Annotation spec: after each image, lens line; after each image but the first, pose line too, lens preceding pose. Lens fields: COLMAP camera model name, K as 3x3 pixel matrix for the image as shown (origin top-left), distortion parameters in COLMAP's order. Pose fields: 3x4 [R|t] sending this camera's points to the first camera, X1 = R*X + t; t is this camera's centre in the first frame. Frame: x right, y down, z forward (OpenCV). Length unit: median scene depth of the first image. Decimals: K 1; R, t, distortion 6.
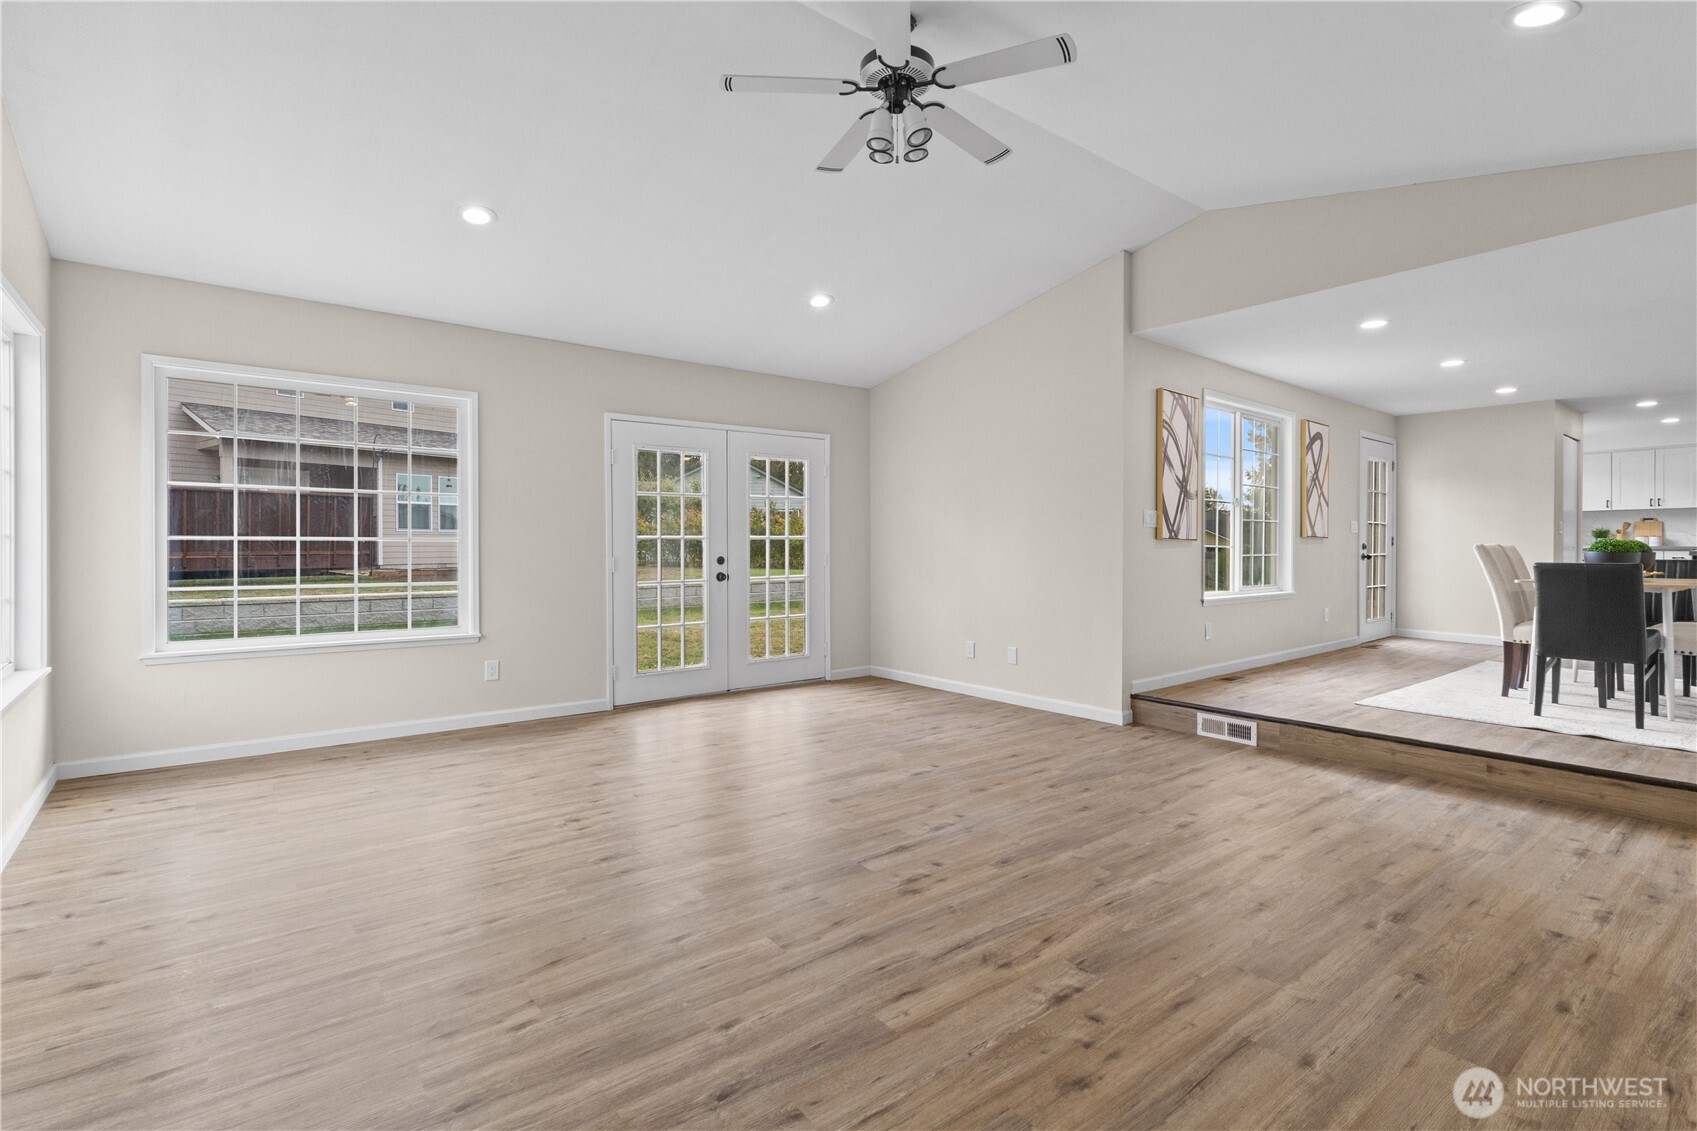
lens RADIAL K [[781.0, 0, 858.0], [0, 781.0, 546.3], [0, 0, 1]] dist [-0.002990, 0.002987]
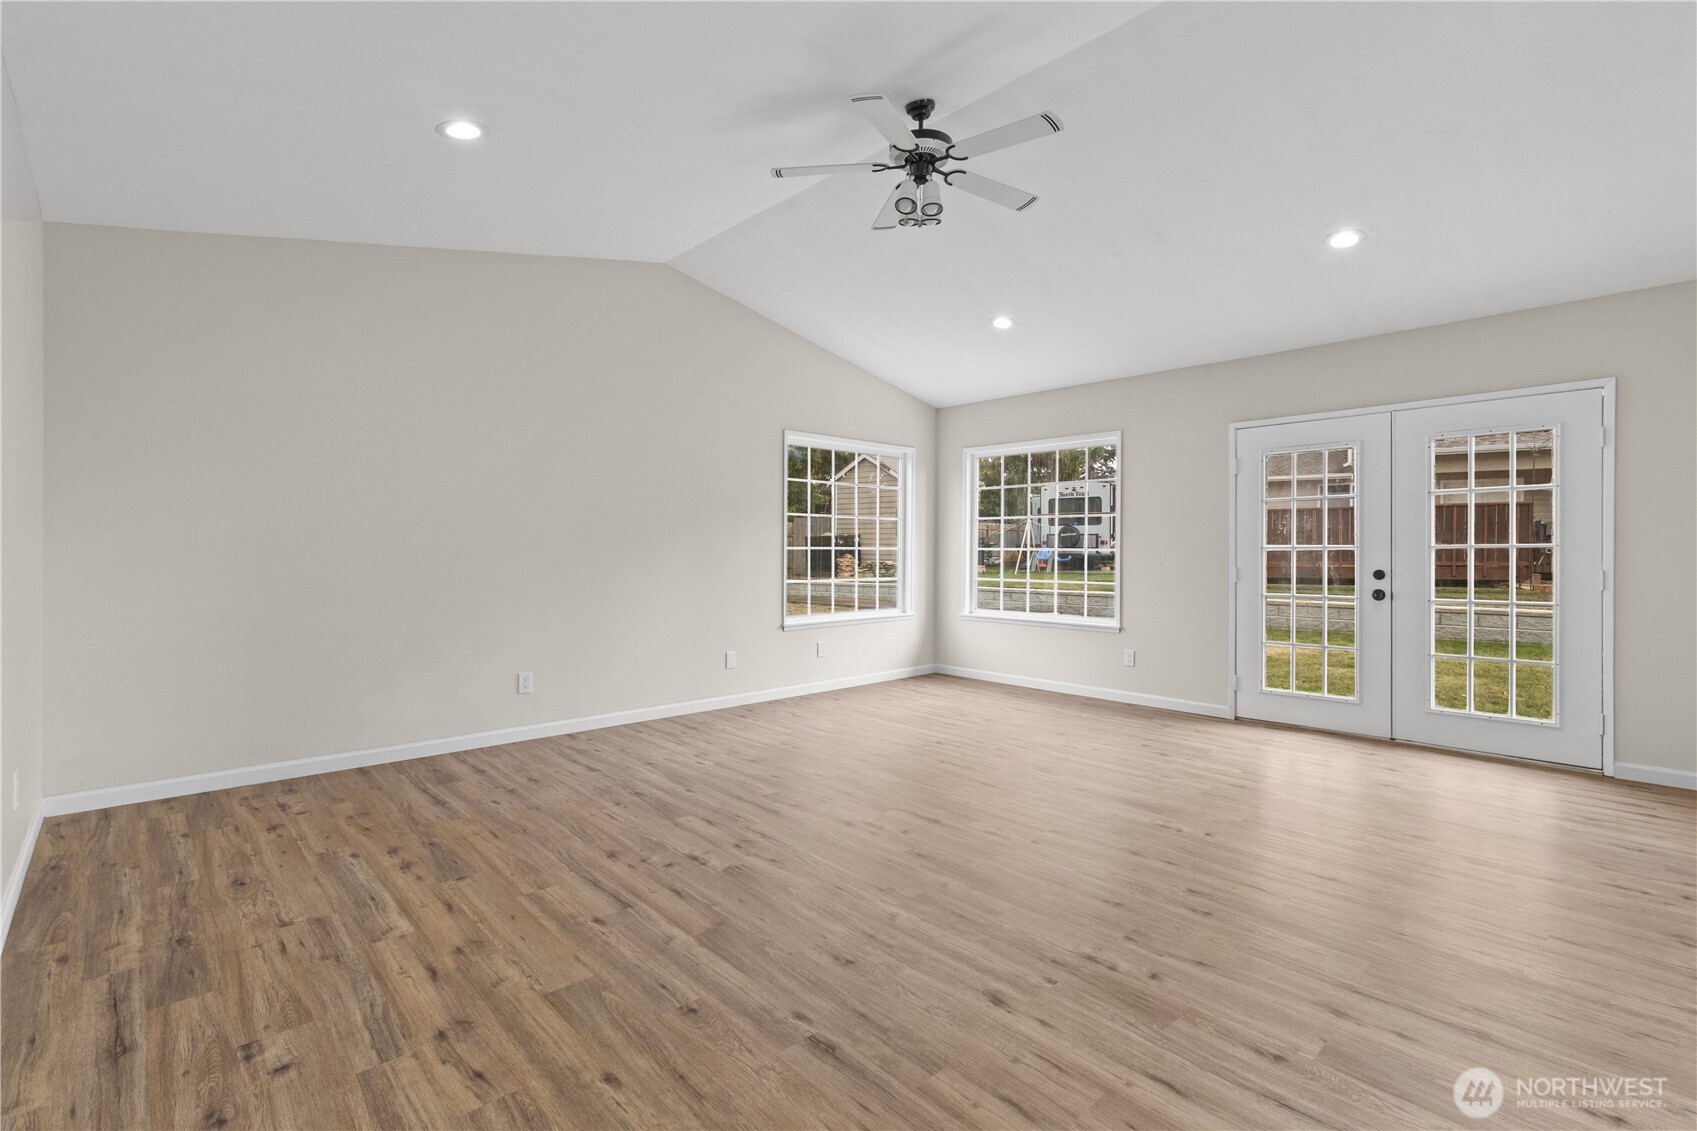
lens RADIAL K [[781.0, 0, 843.4], [0, 781.0, 551.1], [0, 0, 1]] dist [-0.002990, 0.002987]
pose [[0.080864, 0.001078, -0.996725, 1.165018], [-0.010784, 0.999942, 0.000207, -0.003298], [0.996667, 0.010732, 0.080871, 0.767313]]
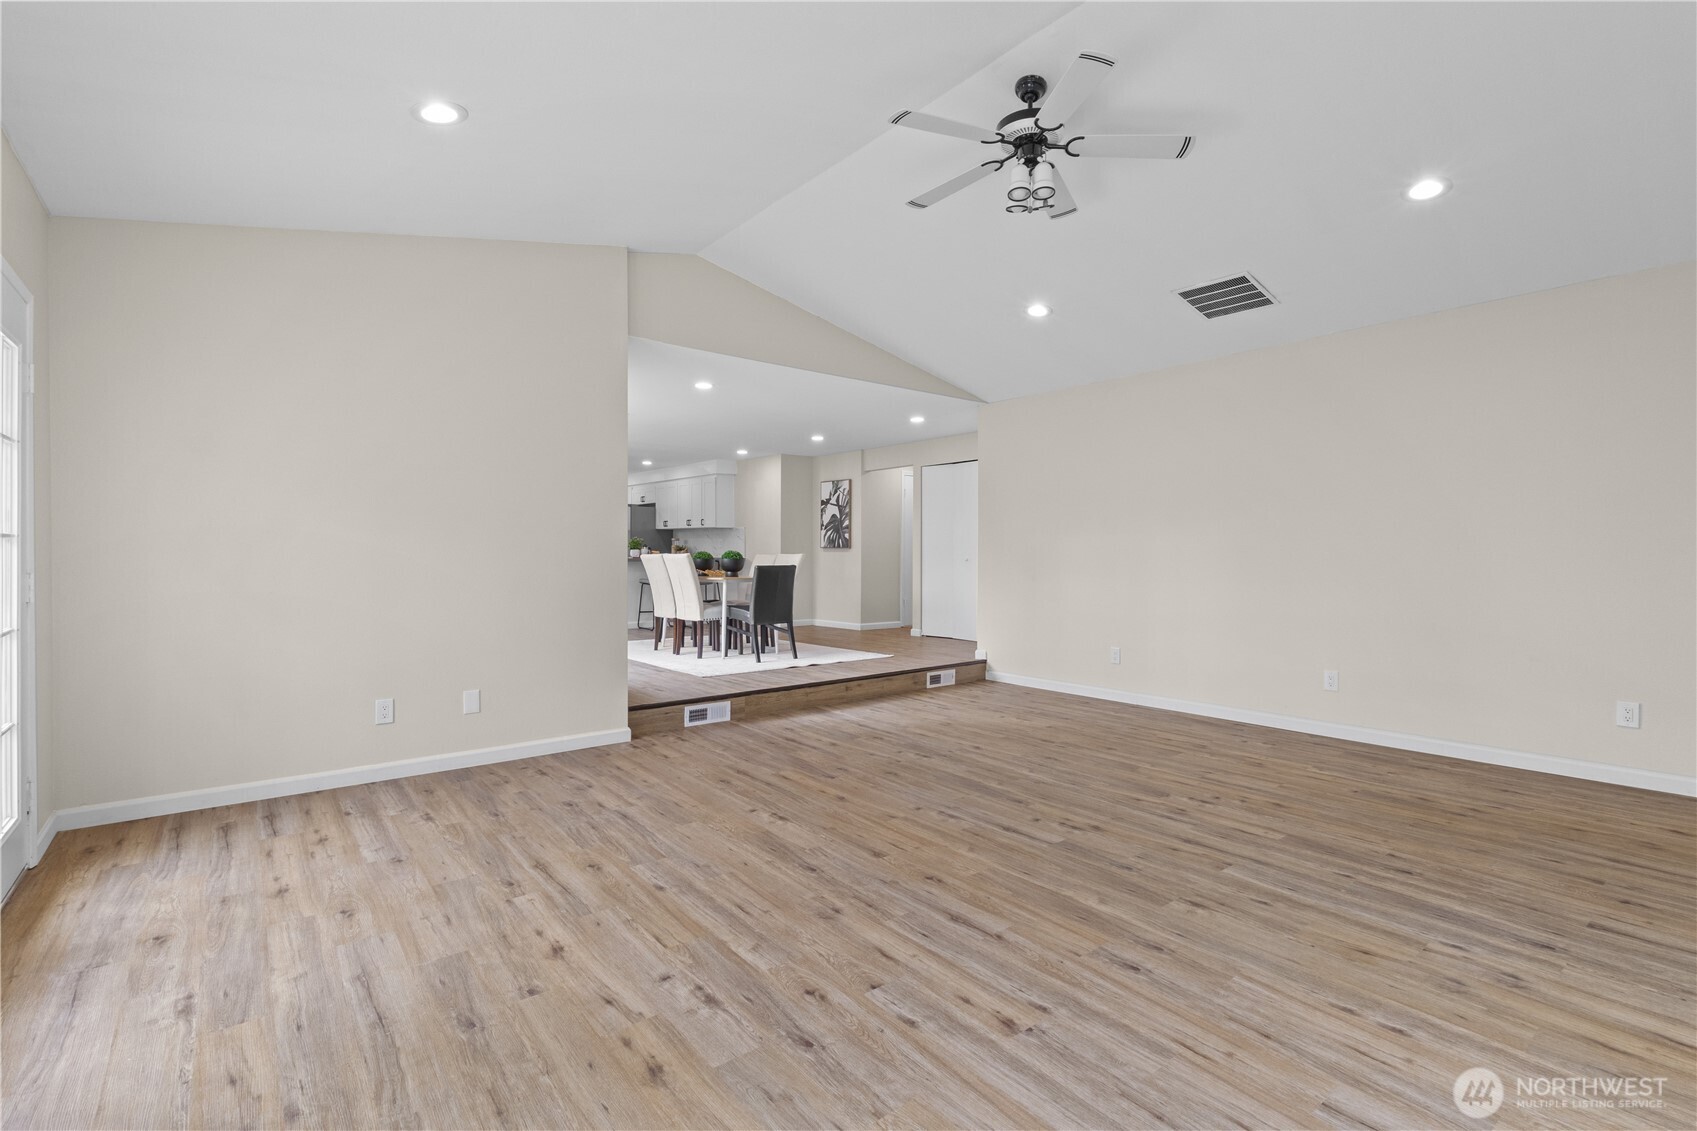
lens RADIAL K [[781.0, 0, 840.6], [0, 781.0, 558.1], [0, 0, 1]] dist [-0.002990, 0.002987]
pose [[-0.001311, -0.006170, 0.999980, -1.031951], [0.004312, 0.999972, 0.006175, -0.002557], [-0.999990, 0.004320, -0.001284, 1.227914]]
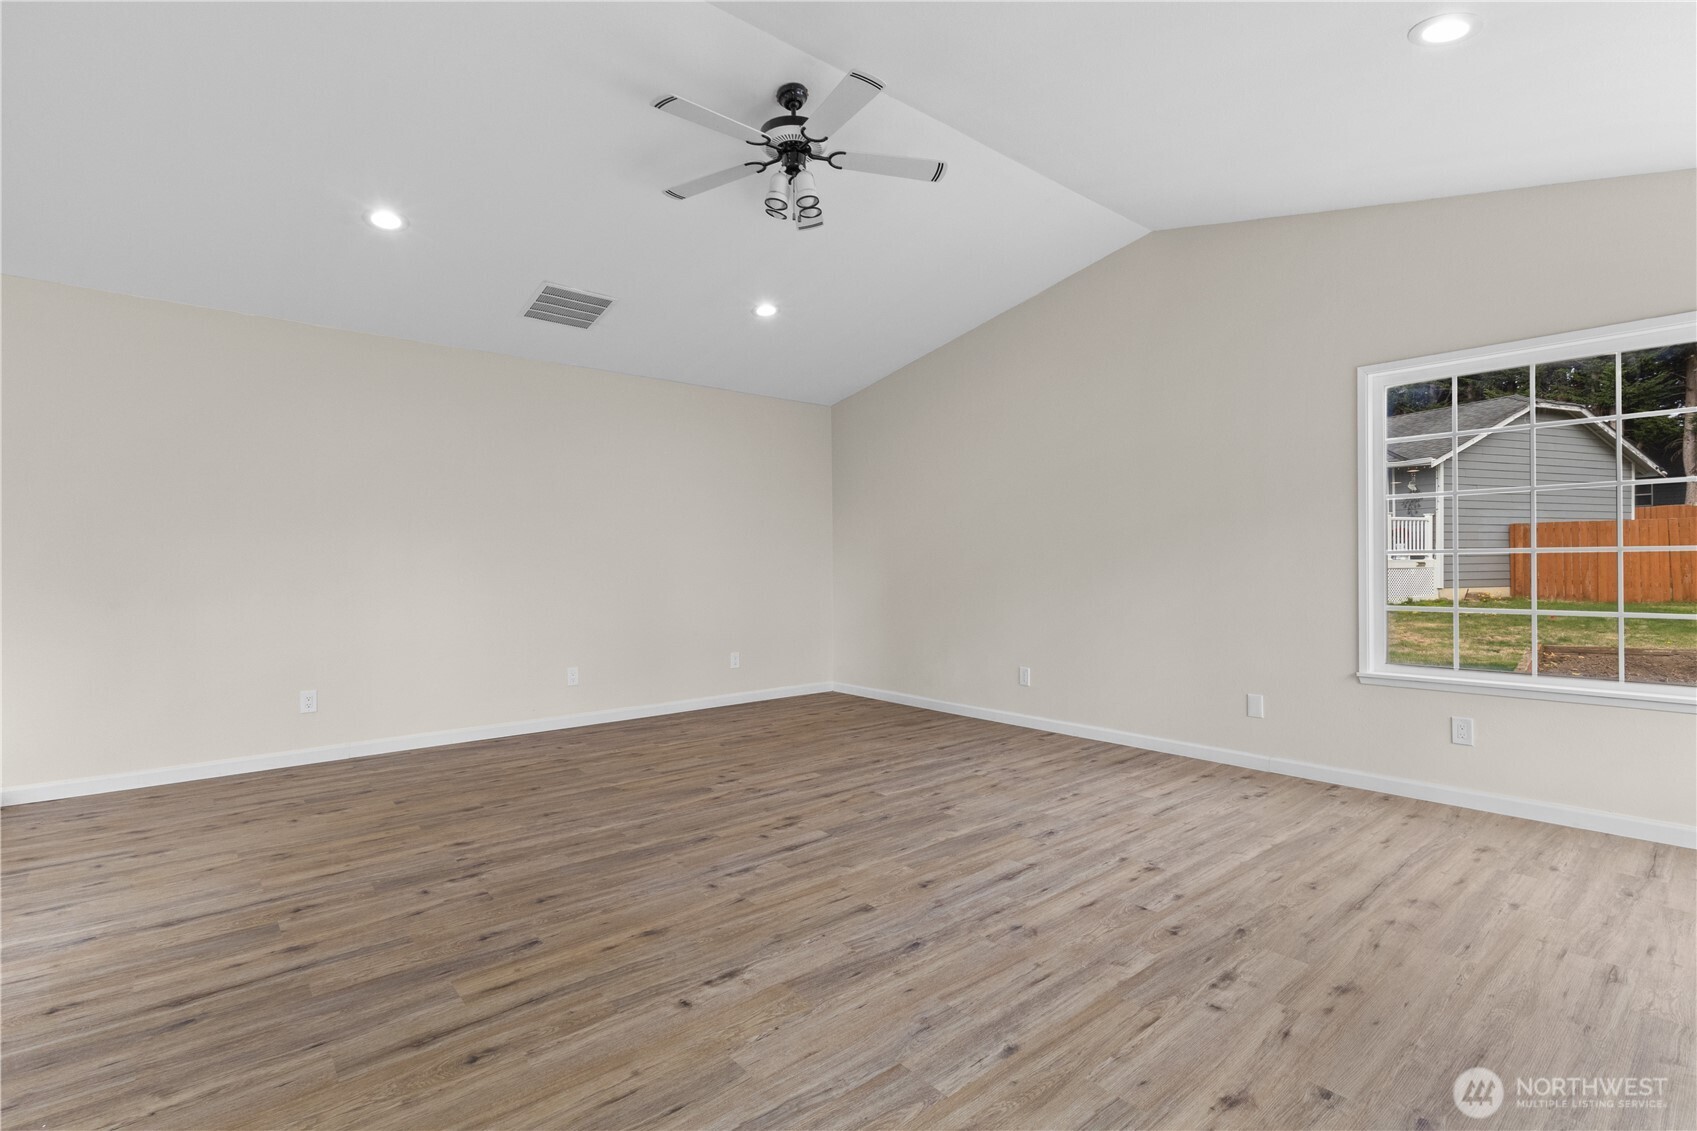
lens RADIAL K [[781.0, 0, 857.3], [0, 781.0, 562.0], [0, 0, 1]] dist [-0.002990, 0.002987]
pose [[-0.998830, 0.003413, -0.048242, 0.015901], [0.003141, 0.999979, 0.005707, -0.006809], [0.048261, 0.005549, -0.998819, 2.044481]]
